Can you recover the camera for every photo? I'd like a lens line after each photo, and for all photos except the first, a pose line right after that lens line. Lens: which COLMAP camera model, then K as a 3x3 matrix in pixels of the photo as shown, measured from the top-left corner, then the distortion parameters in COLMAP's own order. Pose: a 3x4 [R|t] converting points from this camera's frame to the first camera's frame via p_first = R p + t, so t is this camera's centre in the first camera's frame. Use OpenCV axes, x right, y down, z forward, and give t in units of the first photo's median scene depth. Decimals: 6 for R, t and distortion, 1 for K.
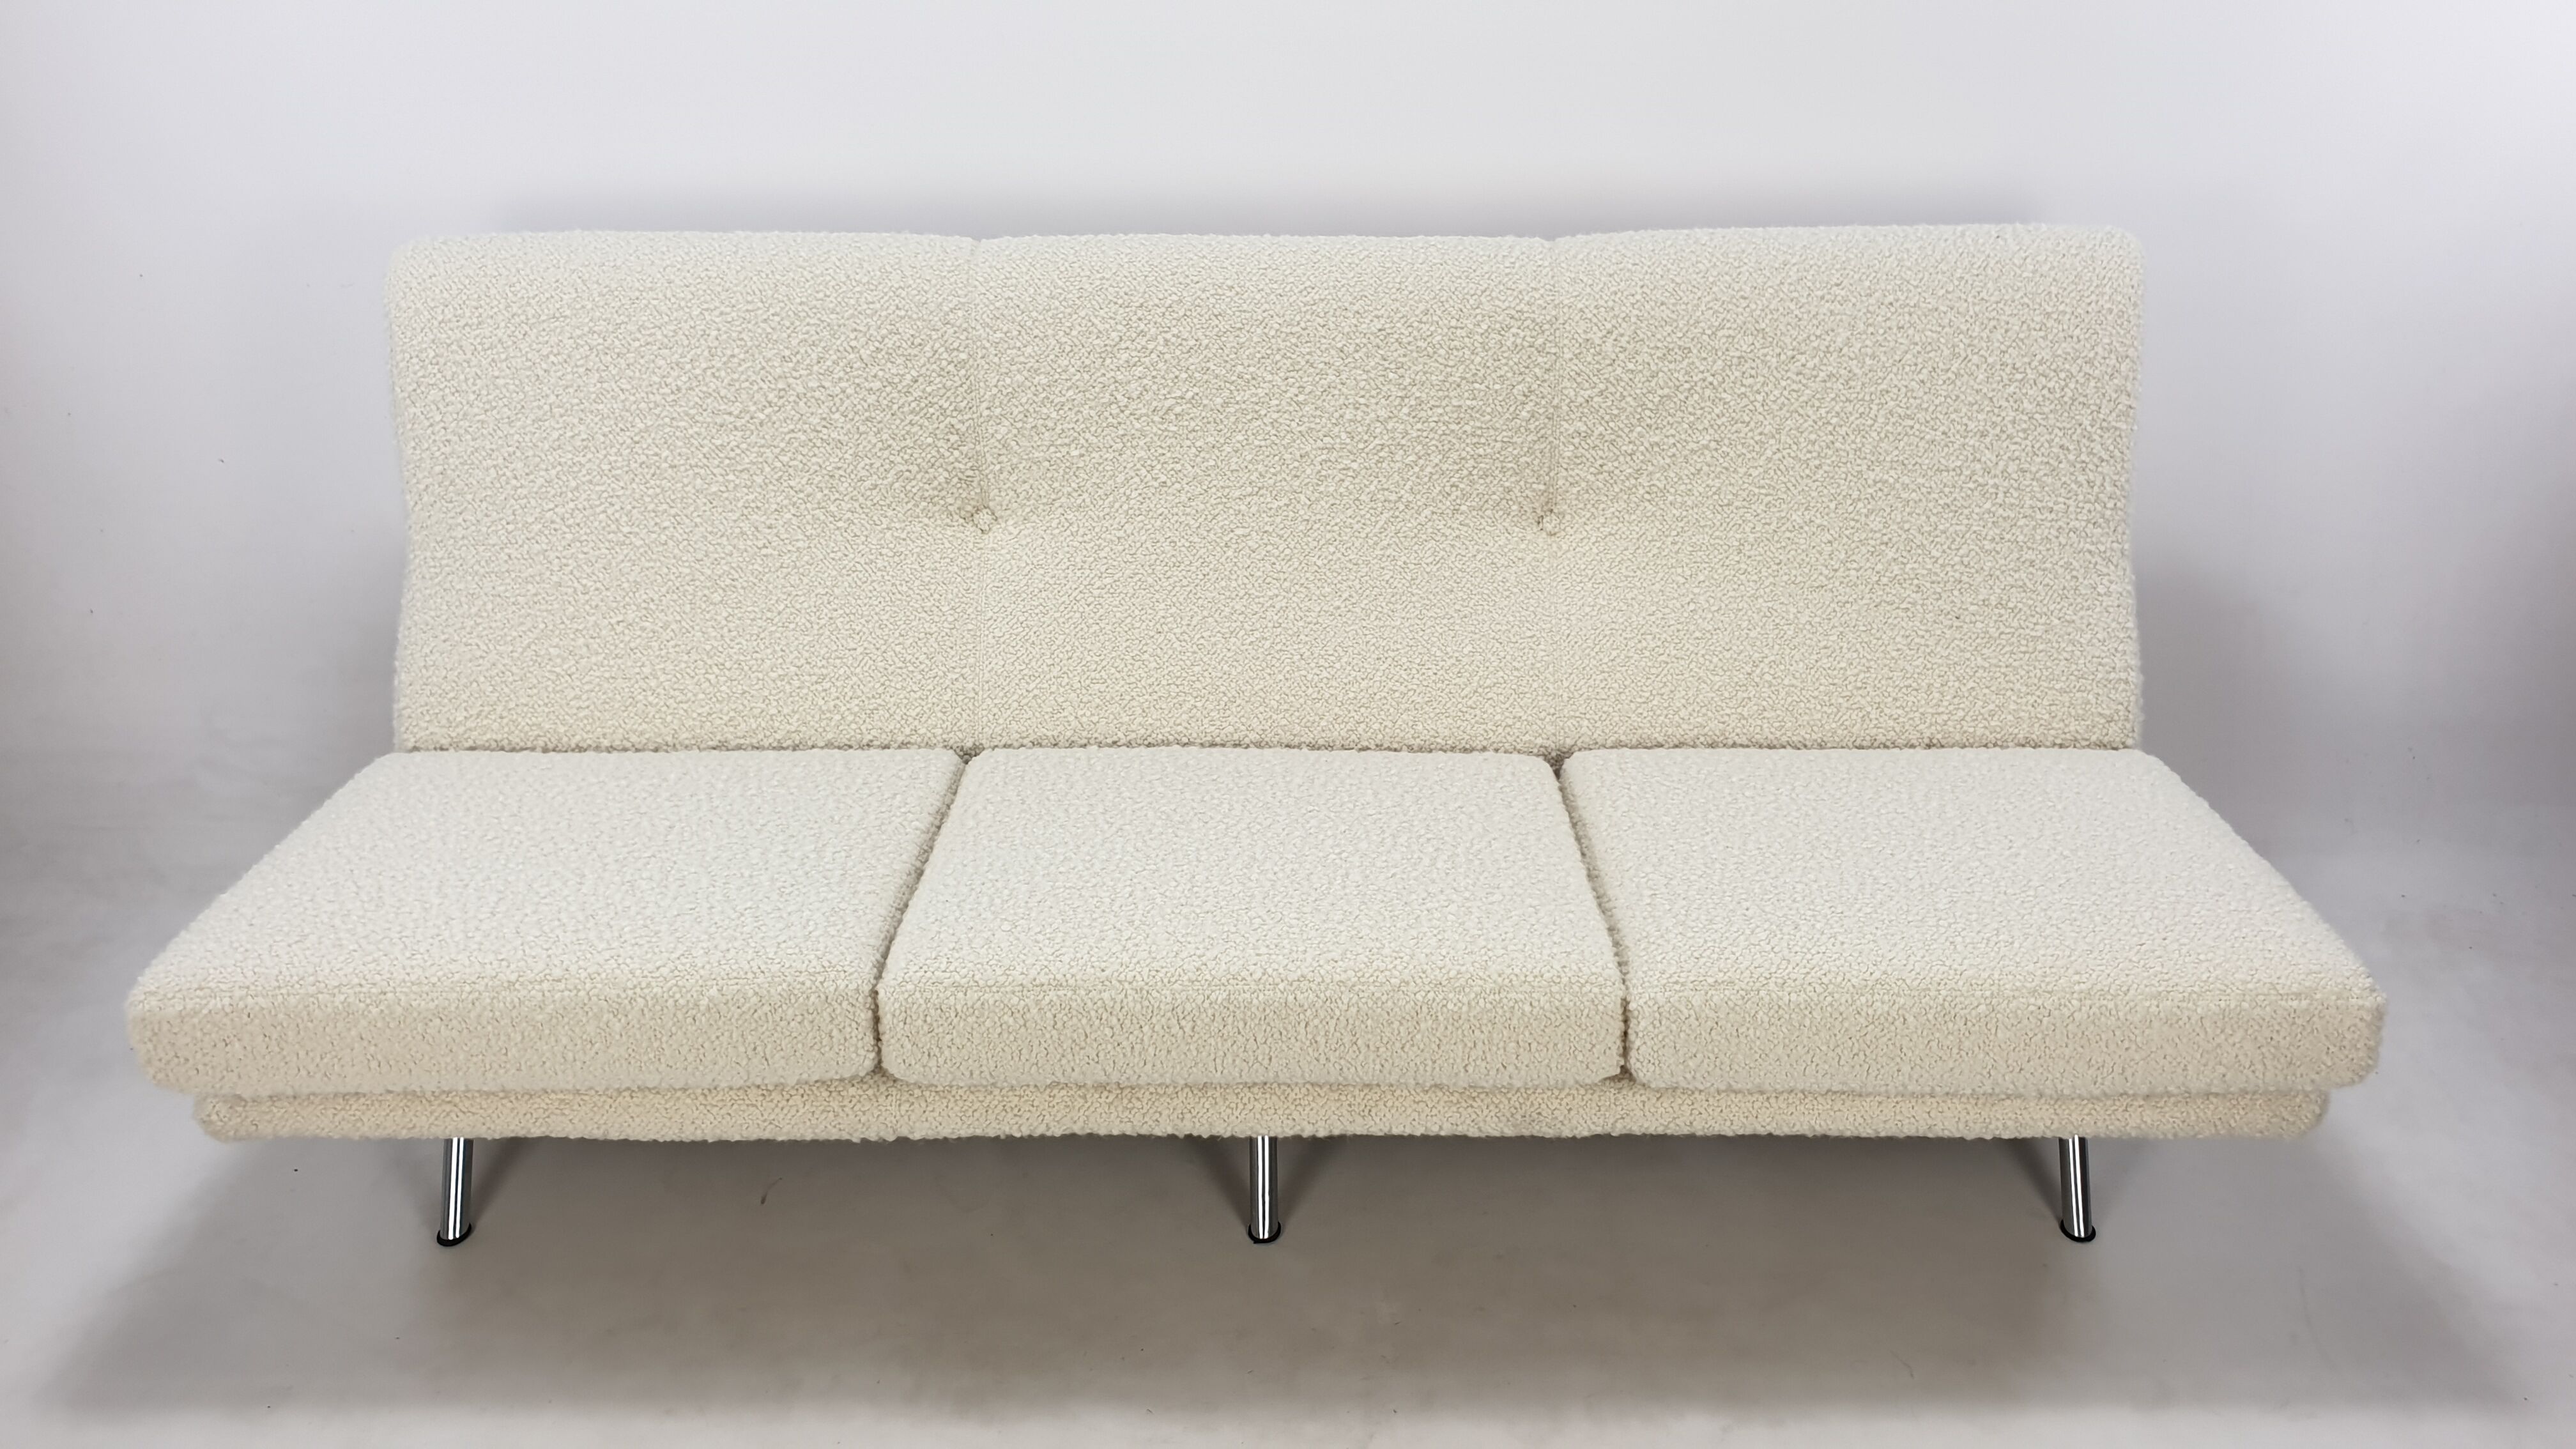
lens RADIAL K [[2017.1, 0, 1299.7], [0, 2017.1, 688.2], [0, 0, 1]] dist [-0.009867, -0.018234]
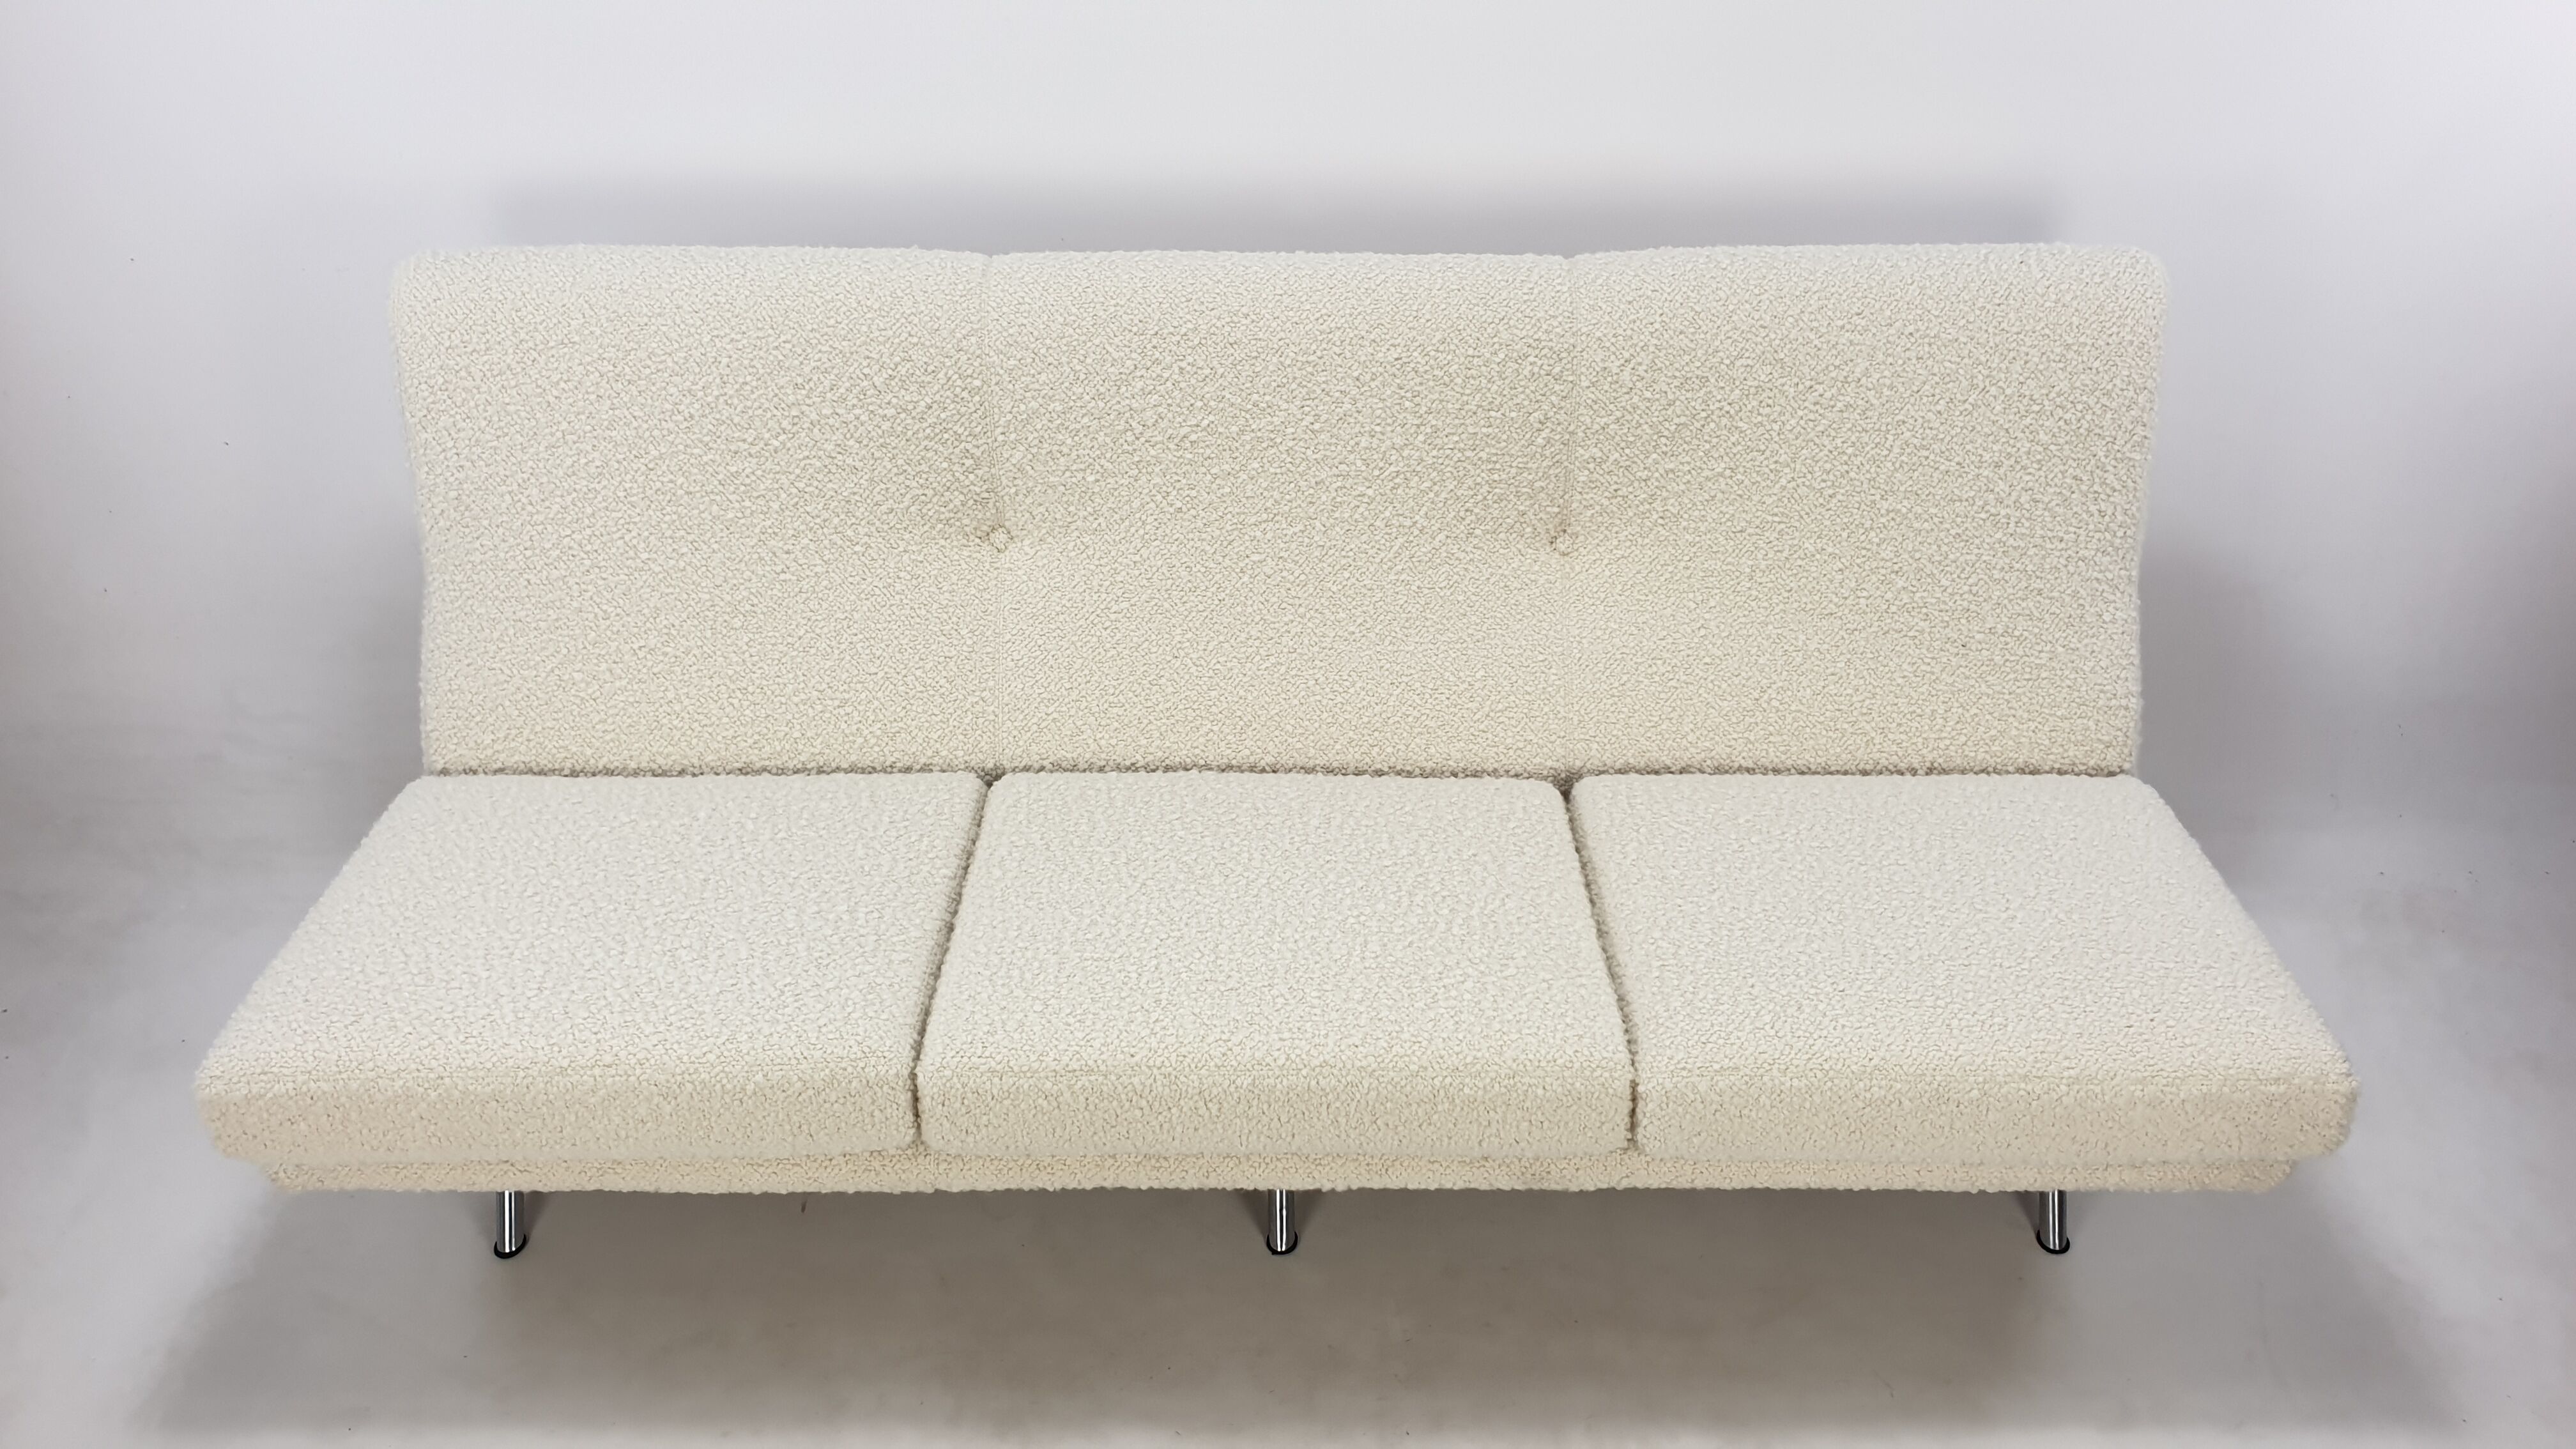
lens RADIAL K [[2017.1, 0, 1296.1], [0, 2017.1, 700.0], [0, 0, 1]] dist [-0.009867, -0.018234]
pose [[0.999984, 0.000378, 0.005626, -0.015225], [-0.001105, 0.991539, 0.129804, -0.139898], [-0.005530, -0.129809, 0.991524, -0.006686]]
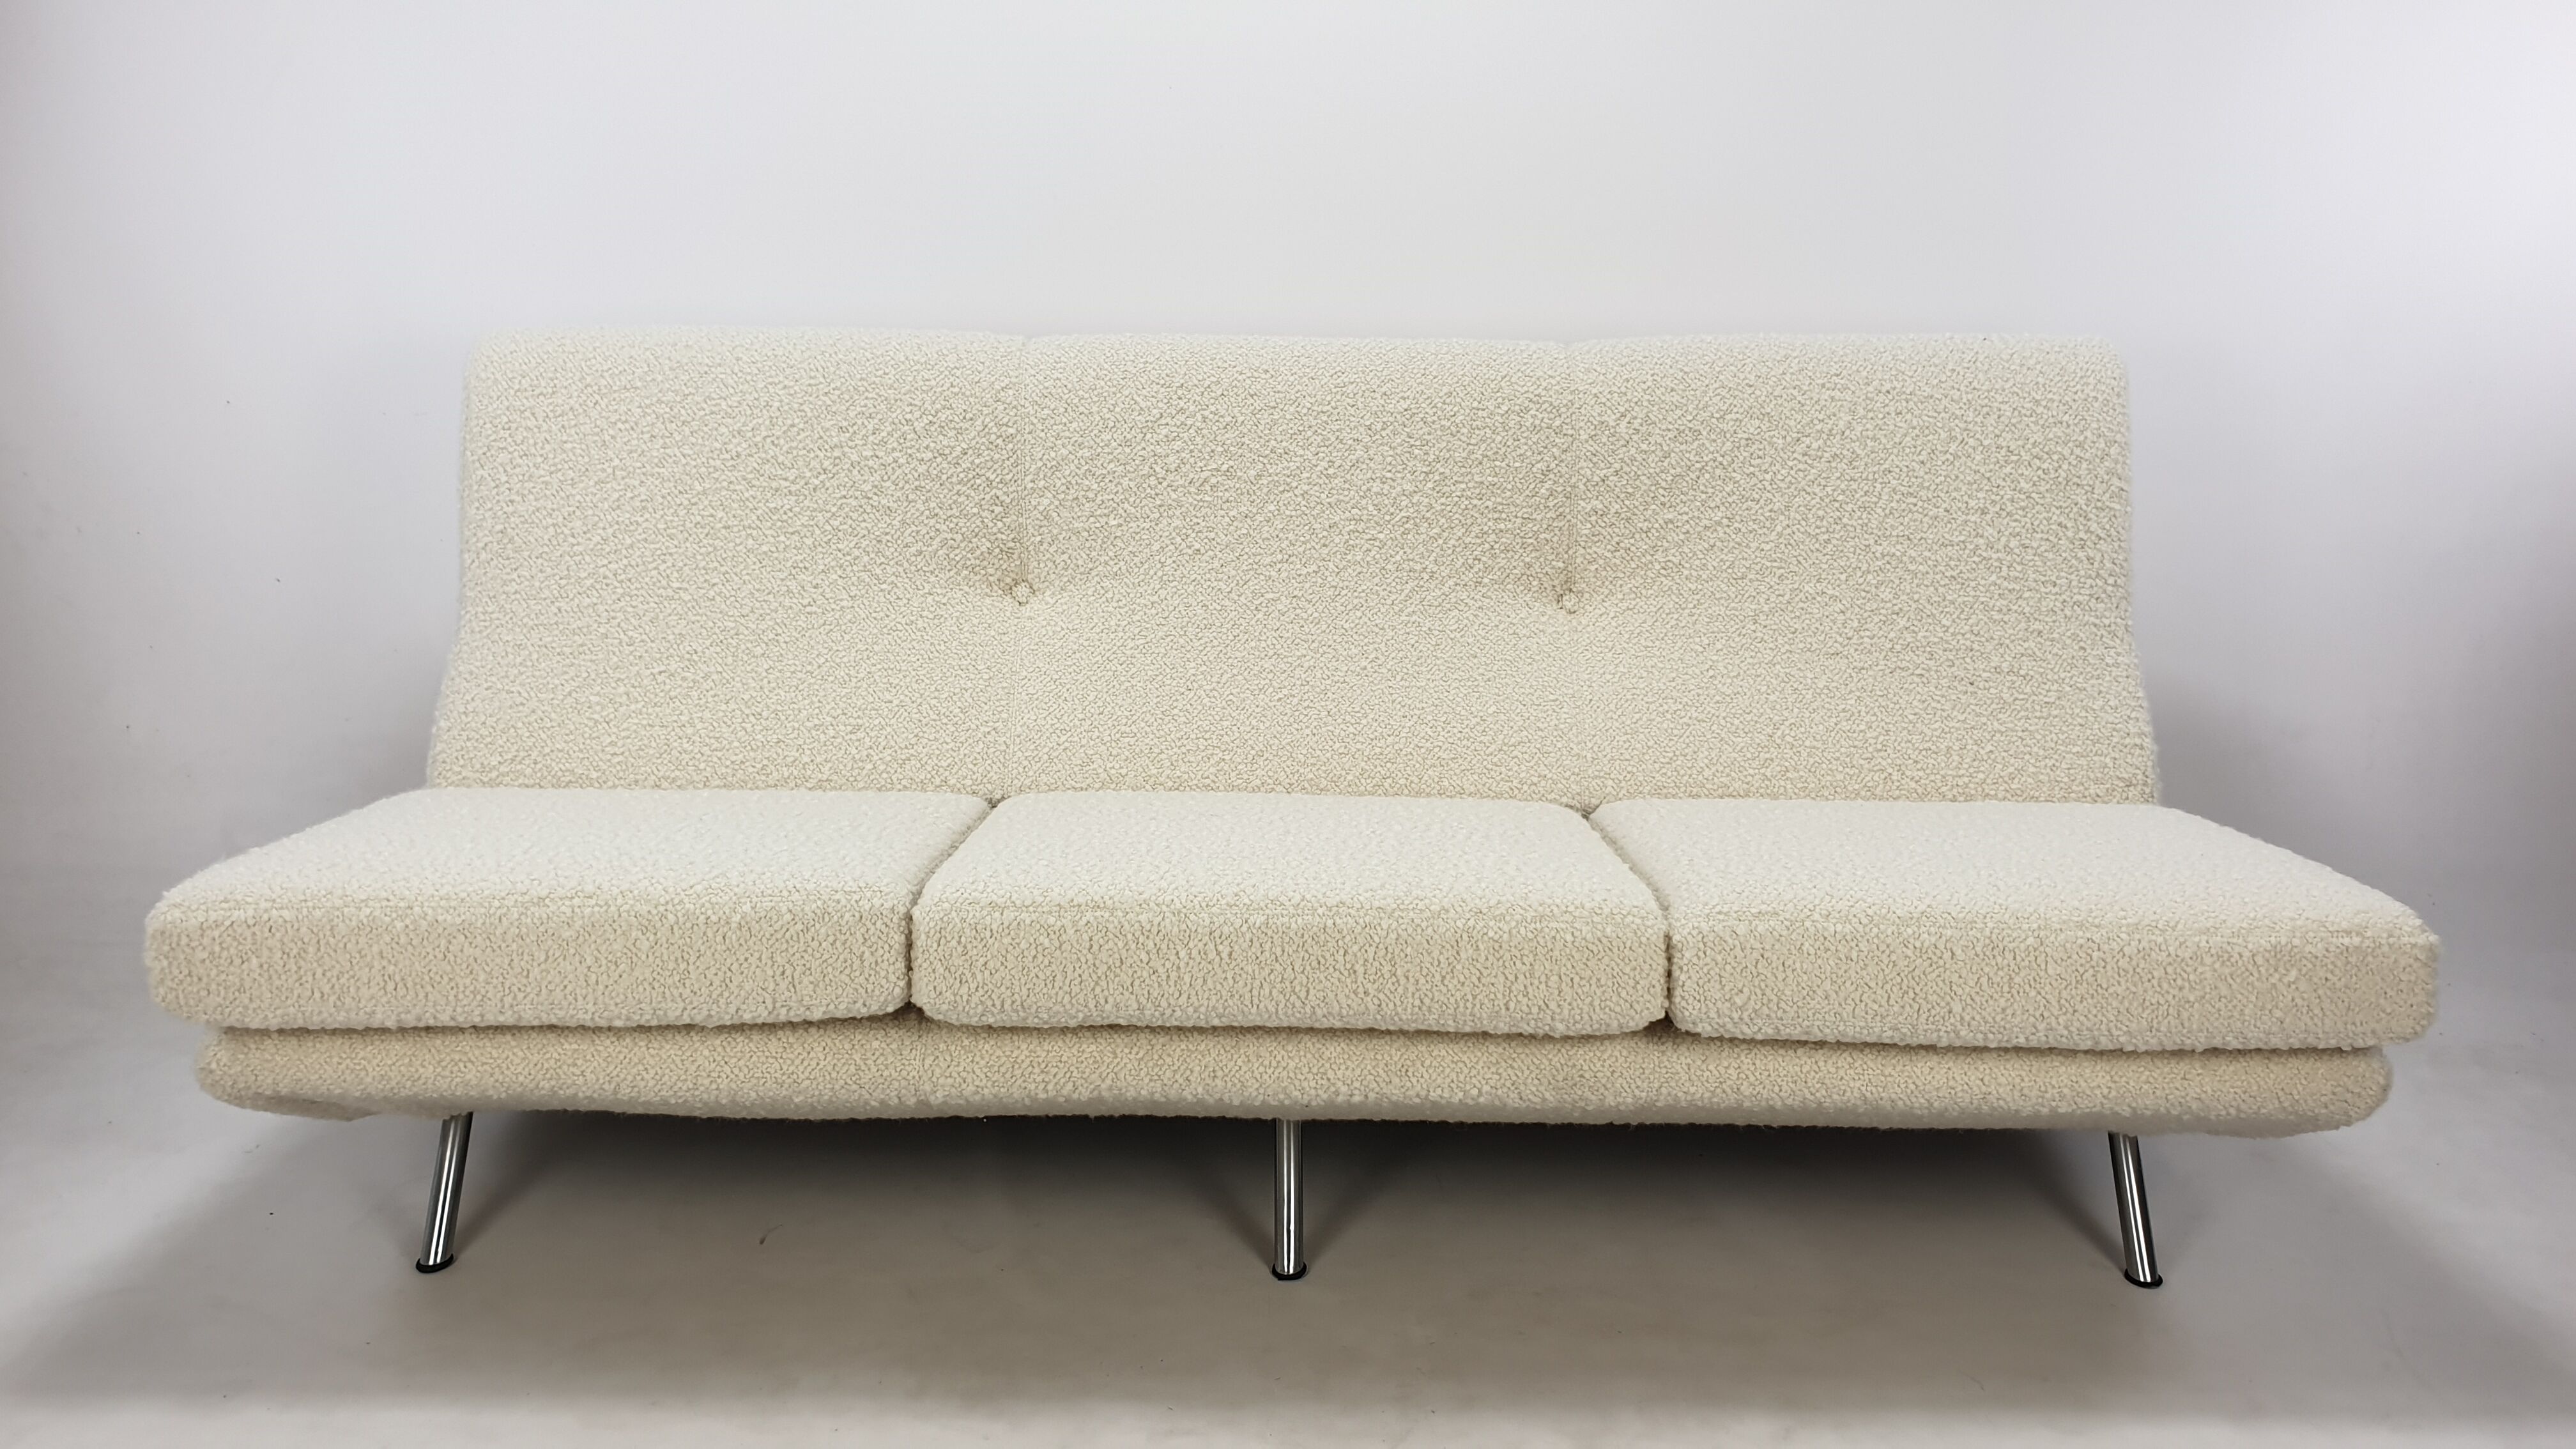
lens RADIAL K [[2017.1, 0, 1284.5], [0, 2017.1, 681.3], [0, 0, 1]] dist [-0.009867, -0.018234]
pose [[0.999899, 0.014176, 0.000816, -0.023017], [-0.013537, 0.969010, -0.246652, 0.222030], [-0.004288, 0.246616, 0.969104, 0.010508]]
